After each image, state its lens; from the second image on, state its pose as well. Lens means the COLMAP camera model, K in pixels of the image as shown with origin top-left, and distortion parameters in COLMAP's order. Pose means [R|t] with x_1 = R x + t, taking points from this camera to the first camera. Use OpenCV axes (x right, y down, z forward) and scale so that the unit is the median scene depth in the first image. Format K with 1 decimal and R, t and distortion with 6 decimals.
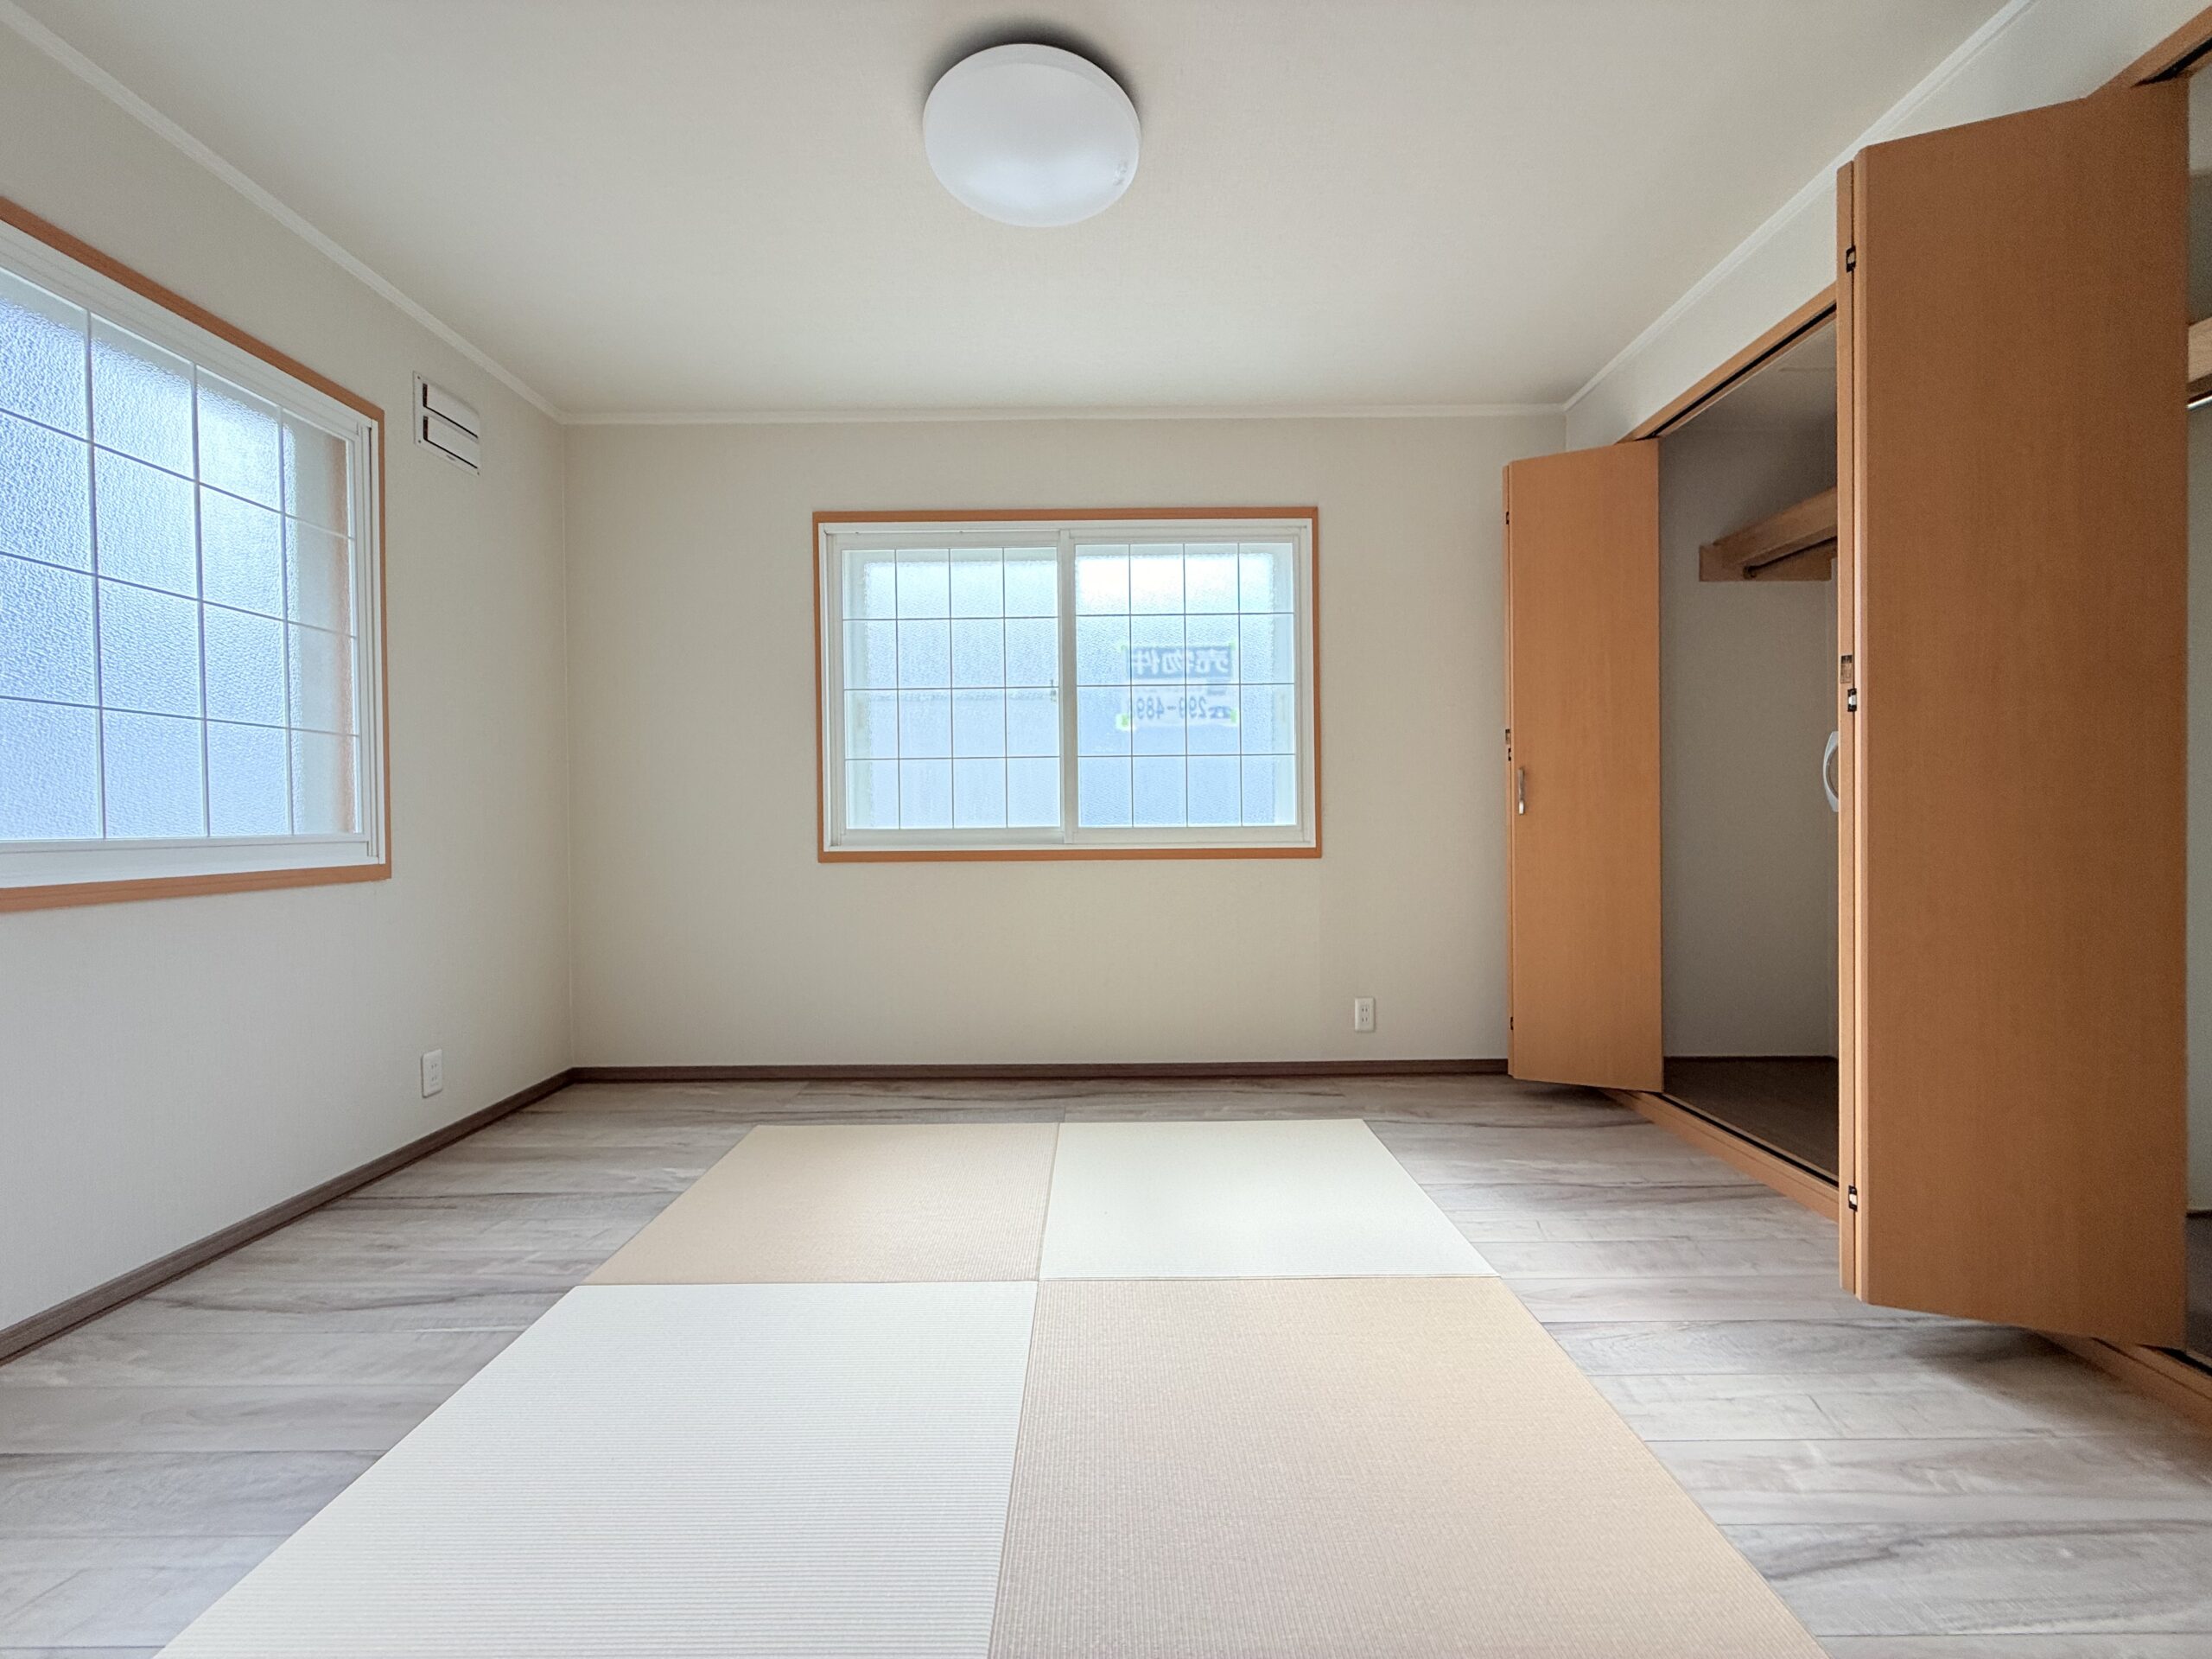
lens RADIAL K [[875.5, 0, 1102.9], [0, 875.5, 829.0], [0, 0, 1]] dist [0.000040, 0.000684]
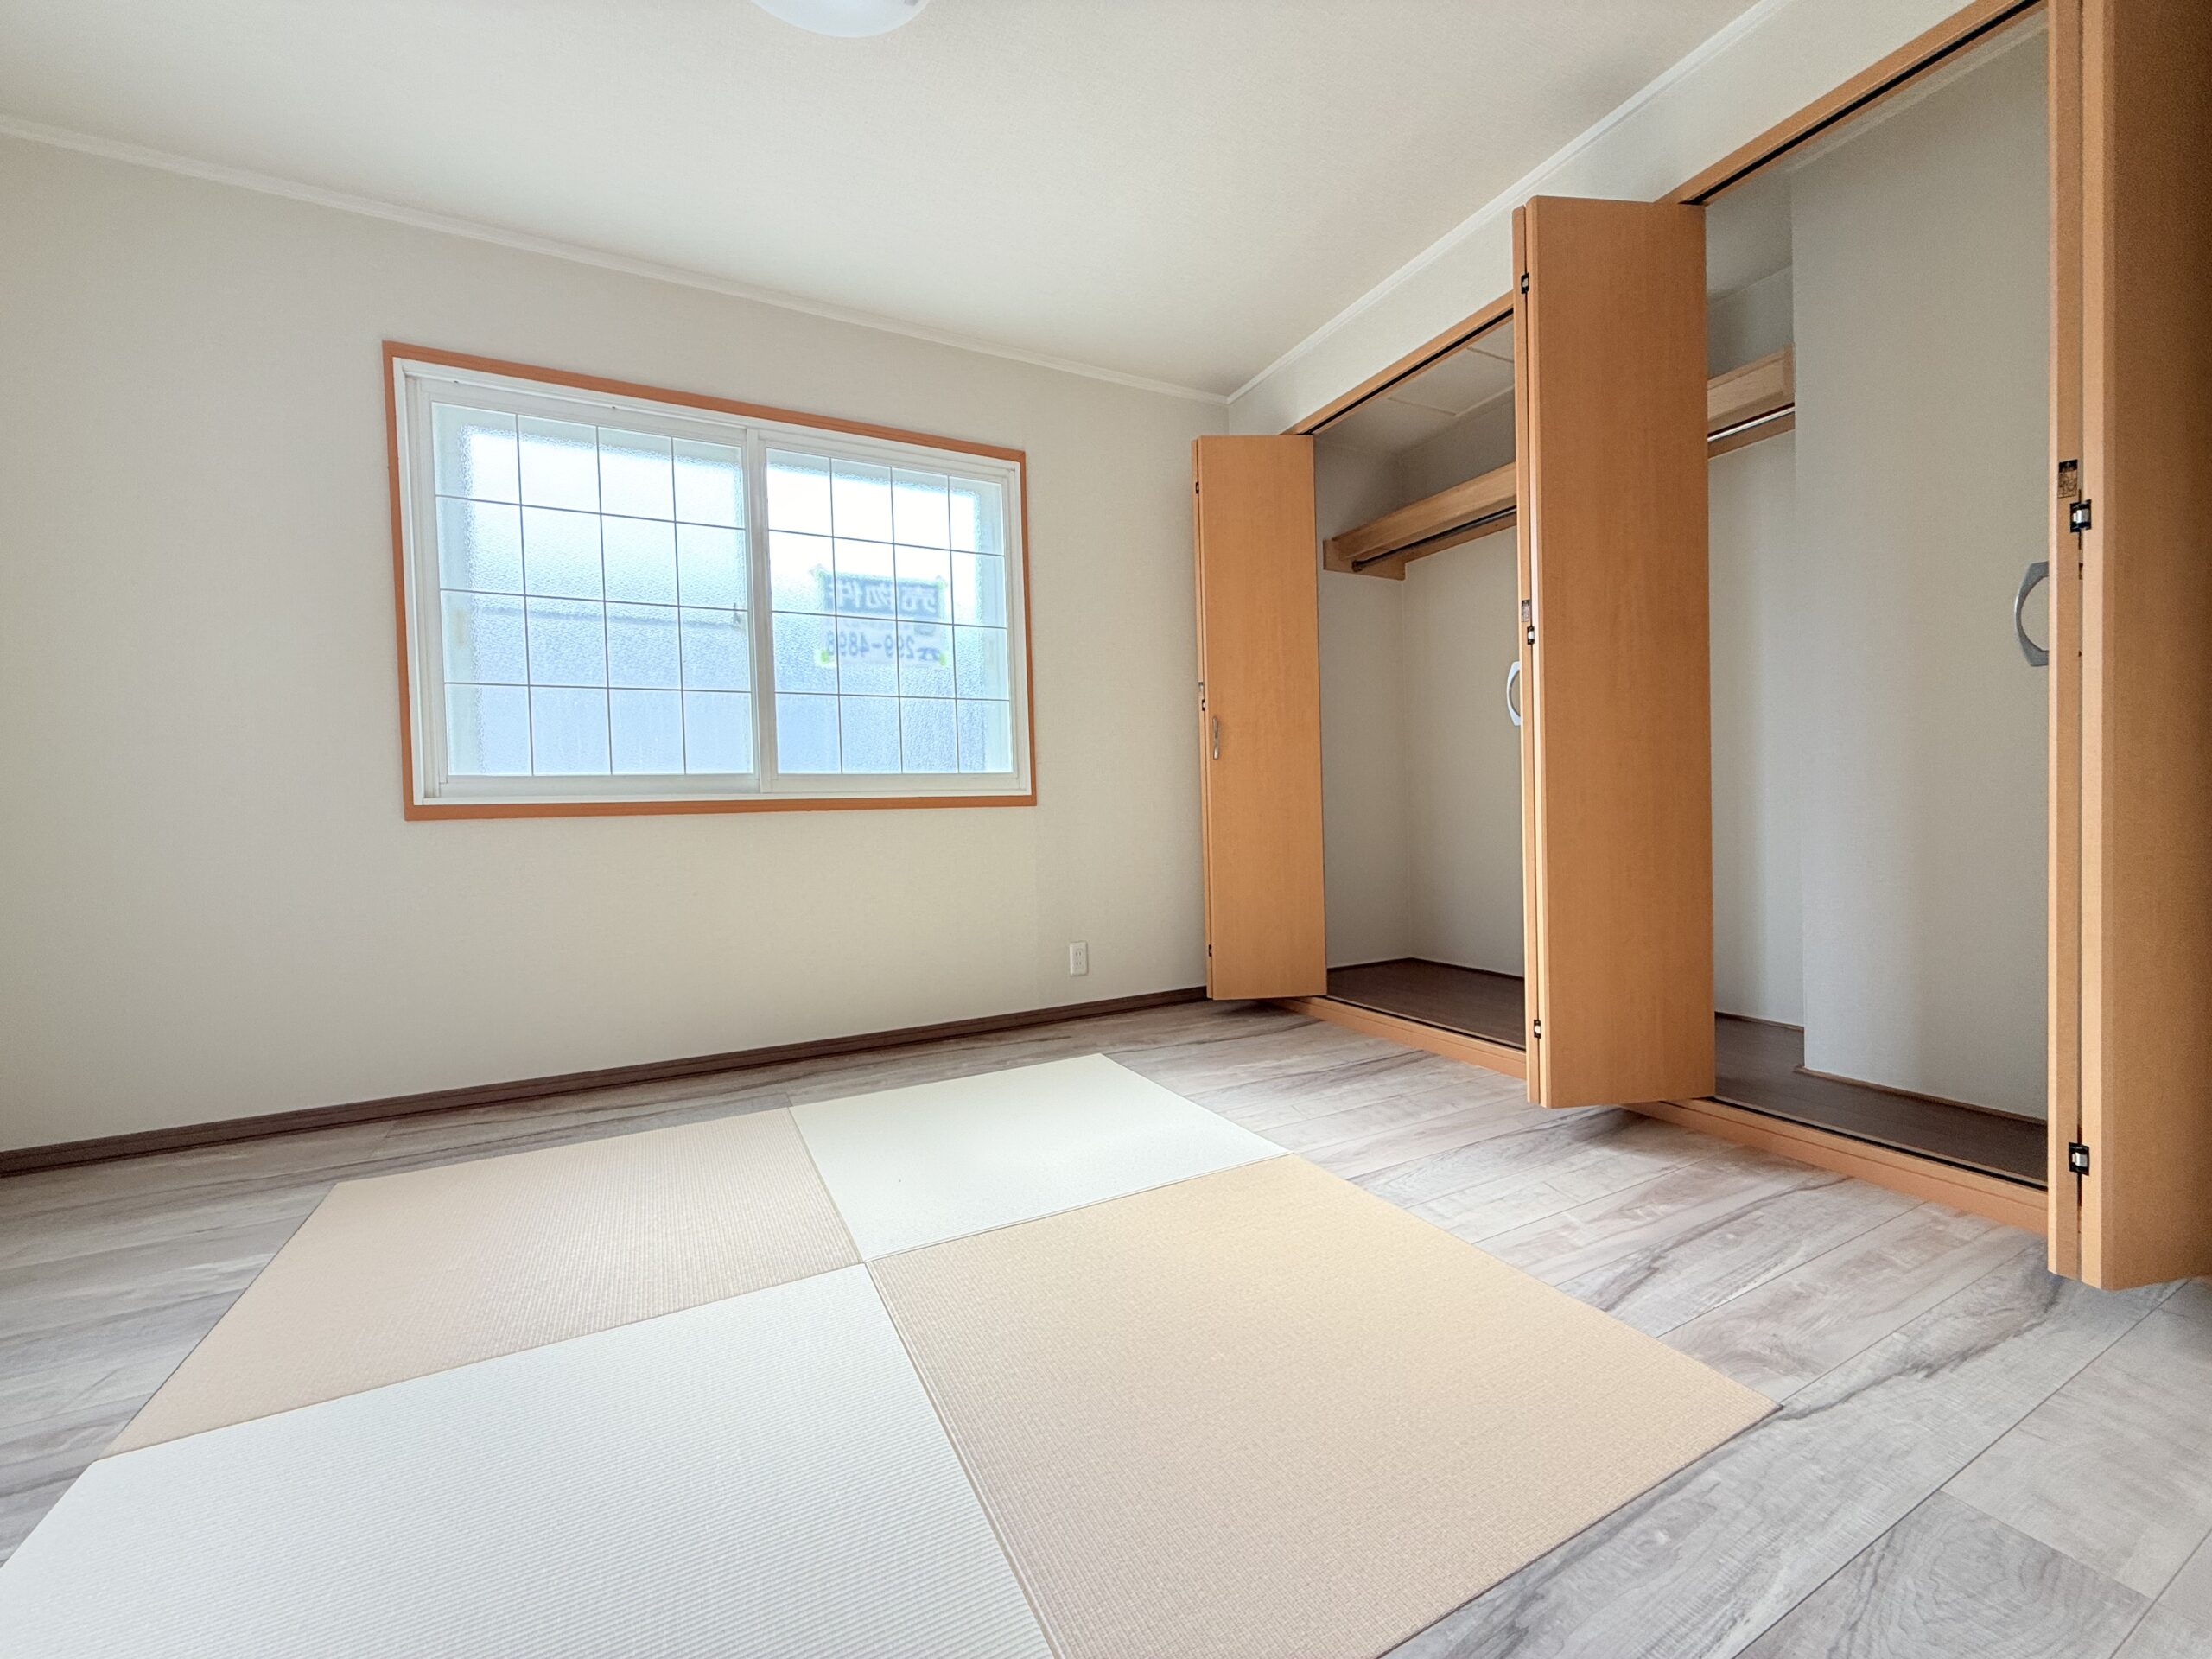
lens RADIAL K [[875.5, 0, 1105.4], [0, 875.5, 826.0], [0, 0, 1]] dist [0.000040, 0.000684]
pose [[0.890770, -0.024422, 0.453797, -0.152460], [0.024193, 0.999687, 0.006311, 0.059419], [-0.453809, 0.005357, 0.891083, 0.086533]]
